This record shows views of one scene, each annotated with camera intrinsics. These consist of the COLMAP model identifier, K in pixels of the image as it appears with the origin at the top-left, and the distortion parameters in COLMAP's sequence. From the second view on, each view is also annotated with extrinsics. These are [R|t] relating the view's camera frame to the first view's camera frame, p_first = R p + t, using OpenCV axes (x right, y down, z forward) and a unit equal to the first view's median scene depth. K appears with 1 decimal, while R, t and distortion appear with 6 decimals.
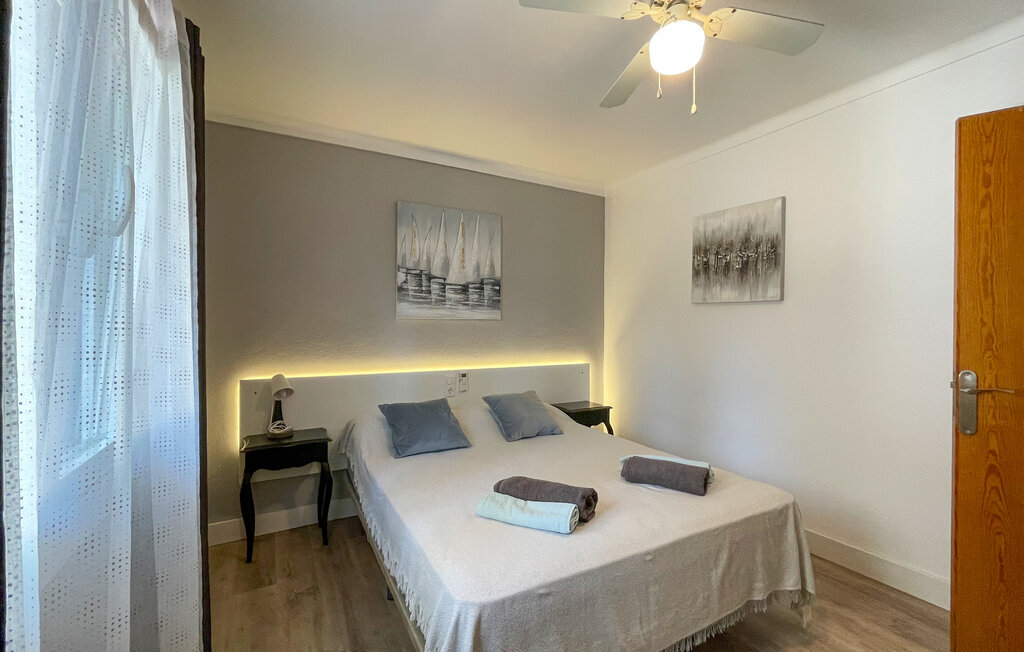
lens RADIAL K [[433.0, 0, 507.4], [0, 433.0, 326.7], [0, 0, 1]] dist [-0.002347, -0.000138]
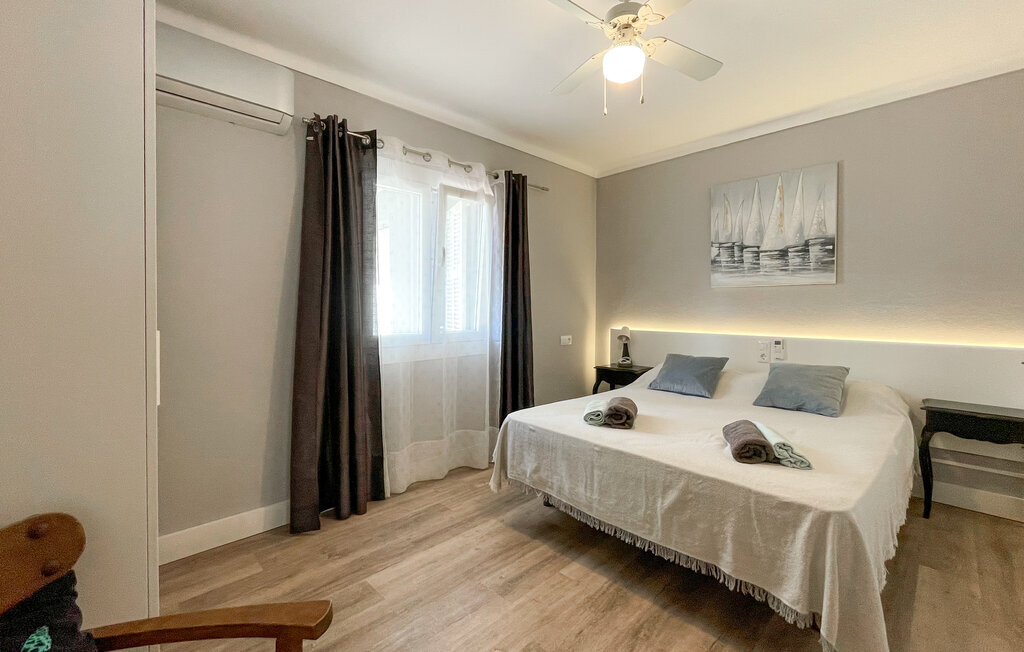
lens RADIAL K [[433.0, 0, 507.4], [0, 433.0, 326.7], [0, 0, 1]] dist [-0.002347, -0.000138]
pose [[0.235824, 0.042237, -0.970877, 0.718986], [-0.003913, 0.999088, 0.042514, 0.037555], [0.971788, -0.006227, 0.235774, 0.178321]]
